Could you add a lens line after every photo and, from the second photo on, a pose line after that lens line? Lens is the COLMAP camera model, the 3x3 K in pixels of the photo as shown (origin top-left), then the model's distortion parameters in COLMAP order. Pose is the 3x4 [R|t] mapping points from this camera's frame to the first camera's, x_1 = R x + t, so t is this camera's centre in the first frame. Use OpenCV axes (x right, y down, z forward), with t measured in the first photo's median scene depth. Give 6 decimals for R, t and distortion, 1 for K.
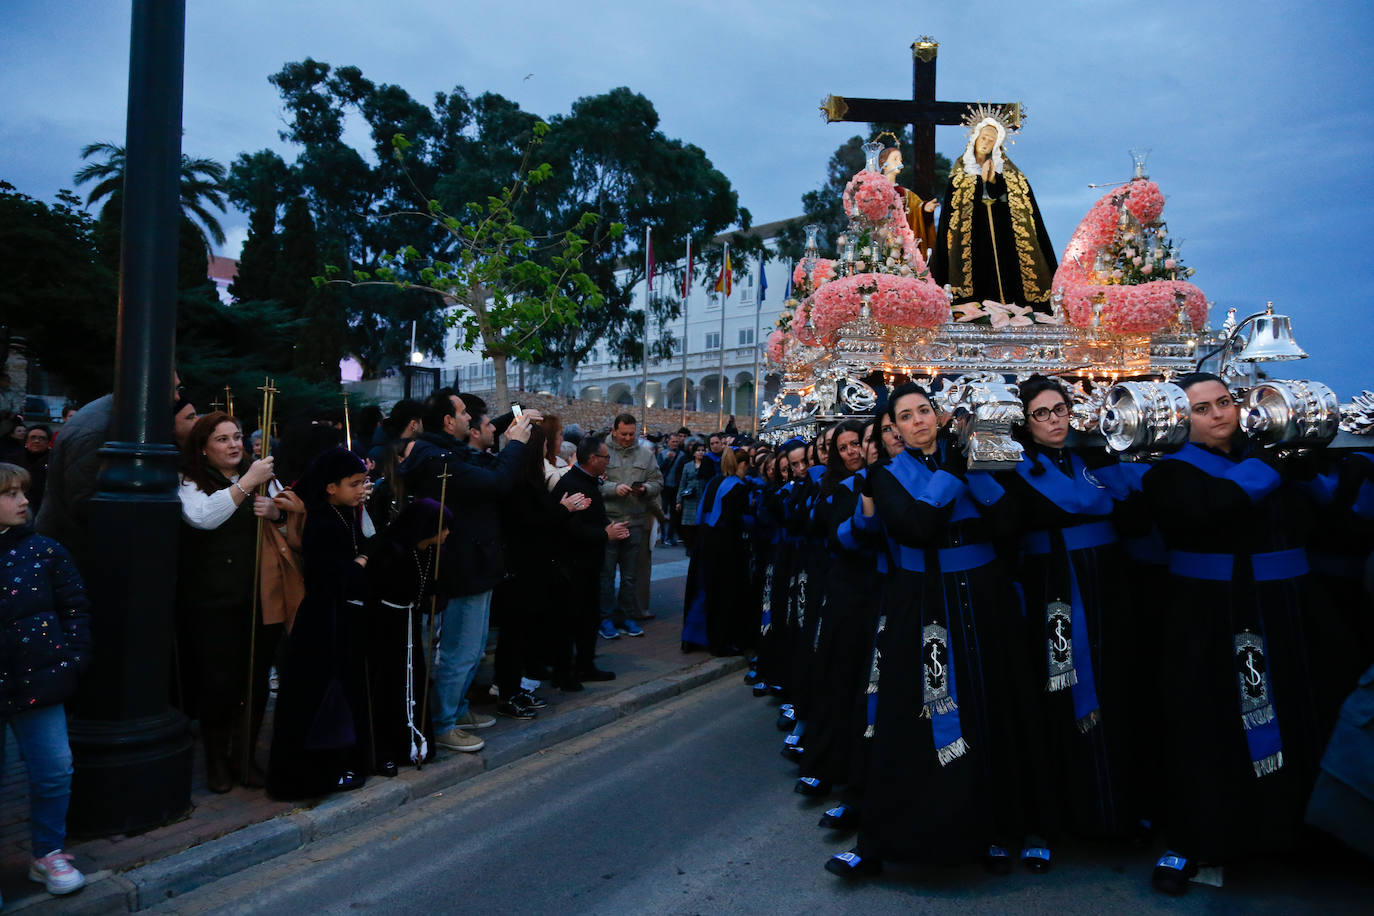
lens RADIAL K [[885.4, 0, 724.5], [0, 885.4, 449.2], [0, 0, 1]] dist [0.002946, 0.001208]
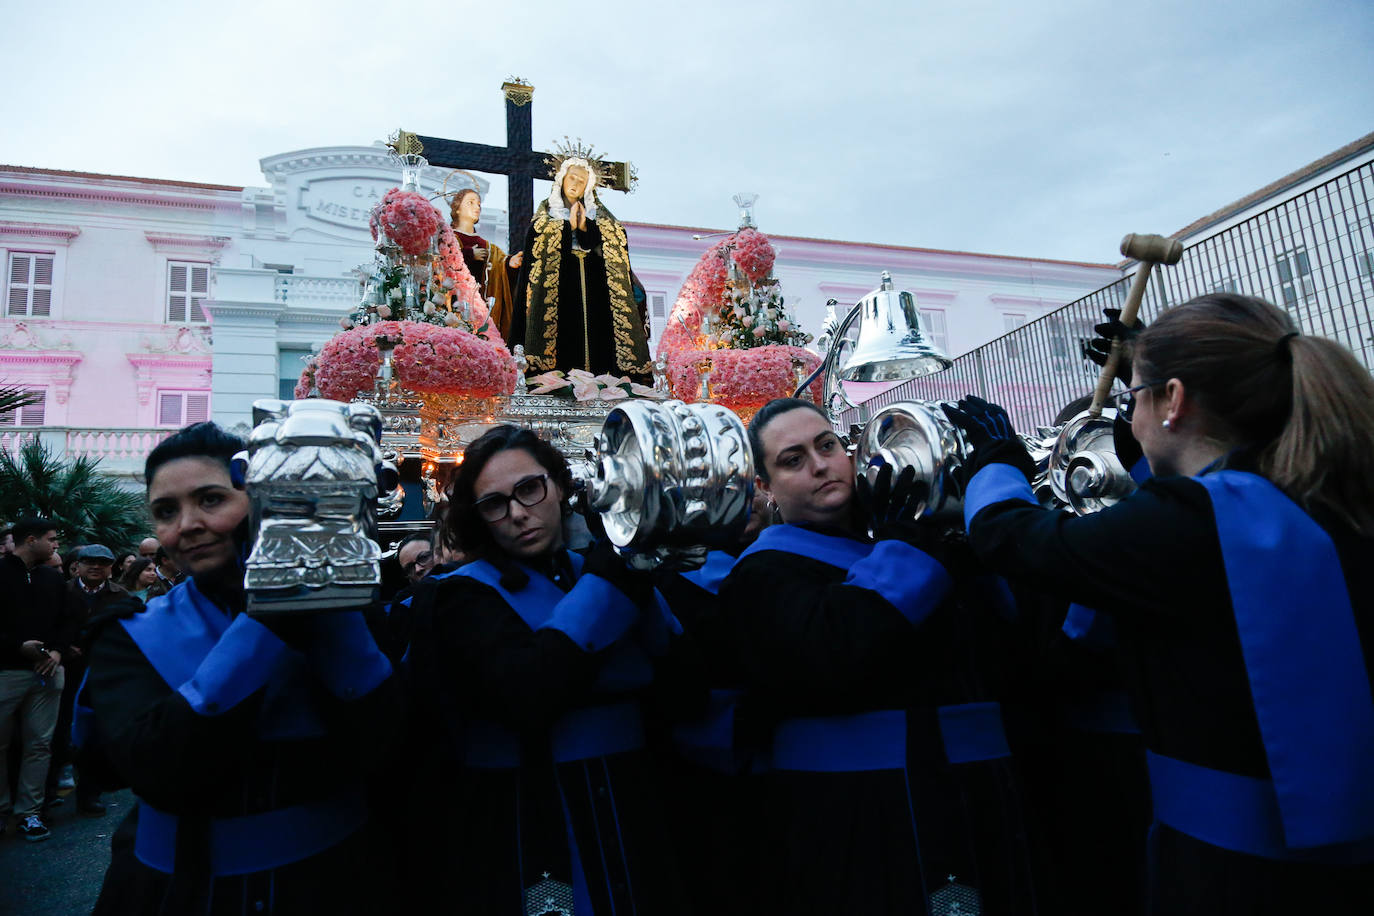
lens RADIAL K [[874.0, 0, 693.4], [0, 874.0, 450.9], [0, 0, 1]] dist [-0.008105, -0.001120]
pose [[0.948042, -0.007346, 0.318061, 0.159433], [0.046878, 0.992046, -0.116818, -0.002988], [-0.314673, 0.125658, 0.940846, 0.271301]]
